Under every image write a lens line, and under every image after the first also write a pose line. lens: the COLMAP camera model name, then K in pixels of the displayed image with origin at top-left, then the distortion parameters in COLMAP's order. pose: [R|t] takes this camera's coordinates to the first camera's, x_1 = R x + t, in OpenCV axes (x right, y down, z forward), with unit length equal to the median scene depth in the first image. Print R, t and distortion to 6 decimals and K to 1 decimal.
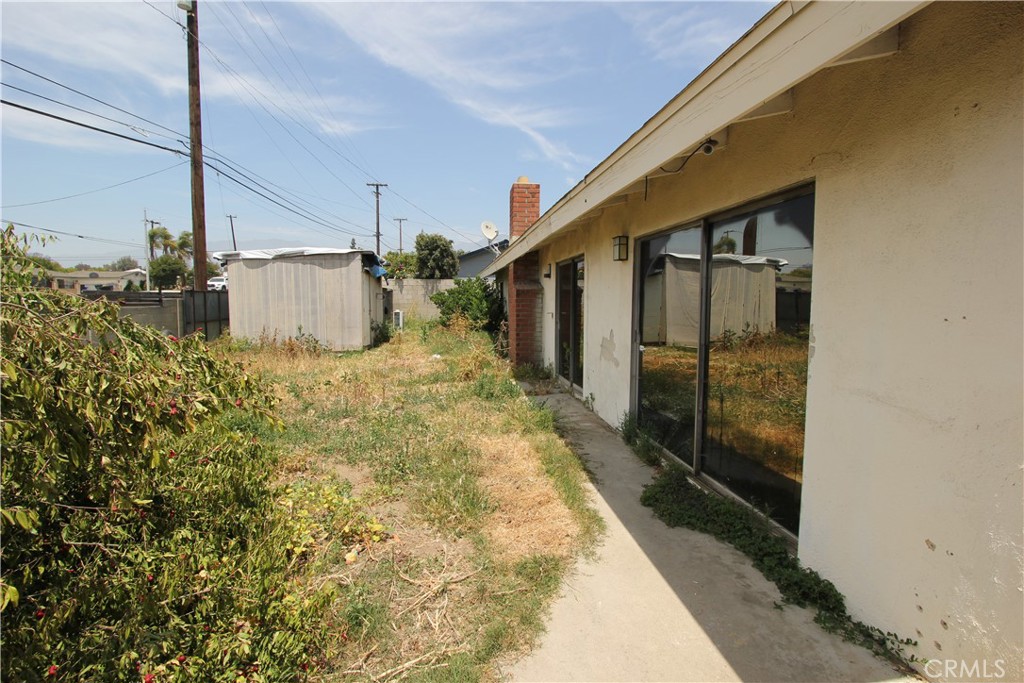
lens RADIAL K [[470.6, 0, 514.5], [0, 470.6, 330.4], [0, 0, 1]] dist [-0.015055, 0.000761]
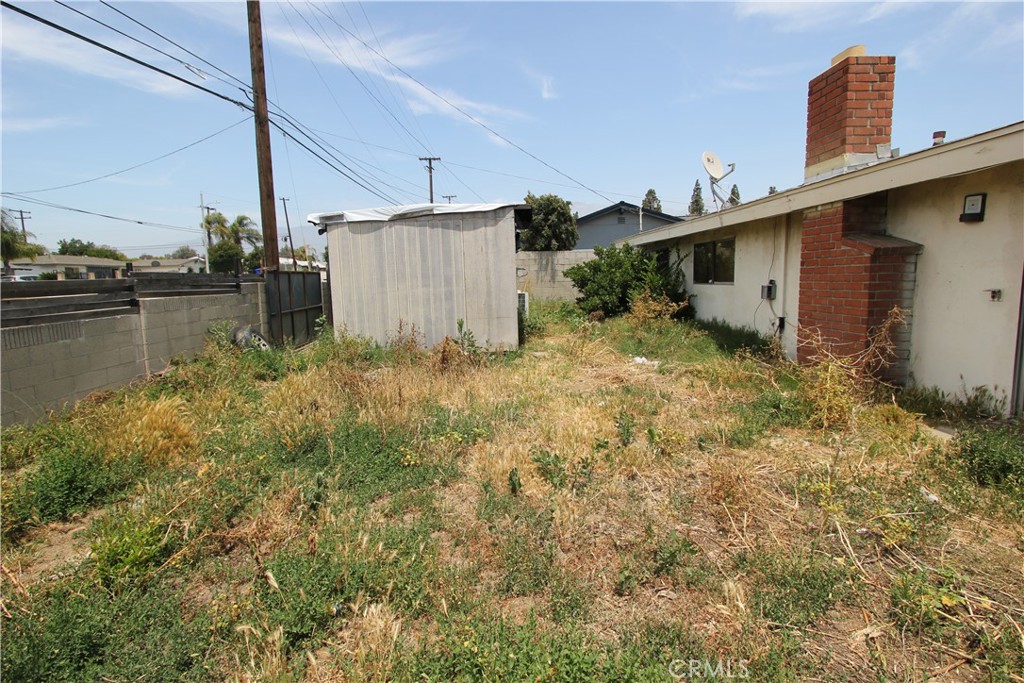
lens RADIAL K [[470.6, 0, 514.5], [0, 470.6, 330.4], [0, 0, 1]] dist [-0.015055, 0.000761]
pose [[0.996144, -0.017562, -0.085953, -0.226023], [0.021502, 0.998750, 0.045126, -0.015335], [0.085053, -0.046800, 0.995277, 0.261848]]
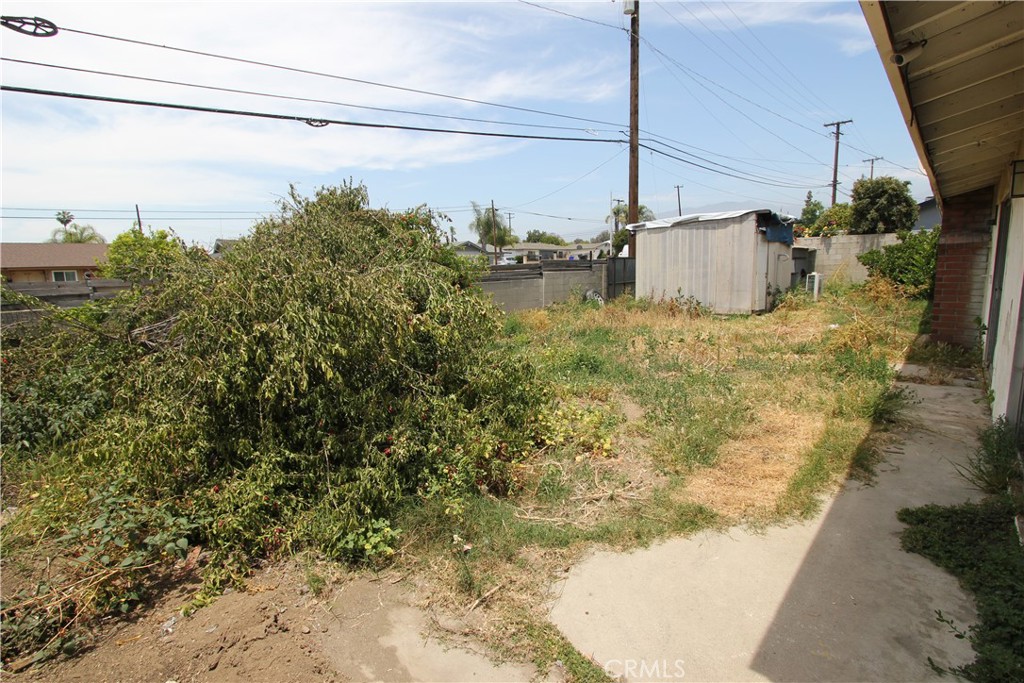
lens RADIAL K [[476.1, 0, 512.1], [0, 476.1, 322.5], [0, 0, 1]] dist [-0.002904, -0.000157]
pose [[0.632214, 0.074408, -0.771212, 0.102611], [-0.028183, 0.996928, 0.073082, 0.000469], [0.774281, -0.024468, 0.632369, 0.000352]]
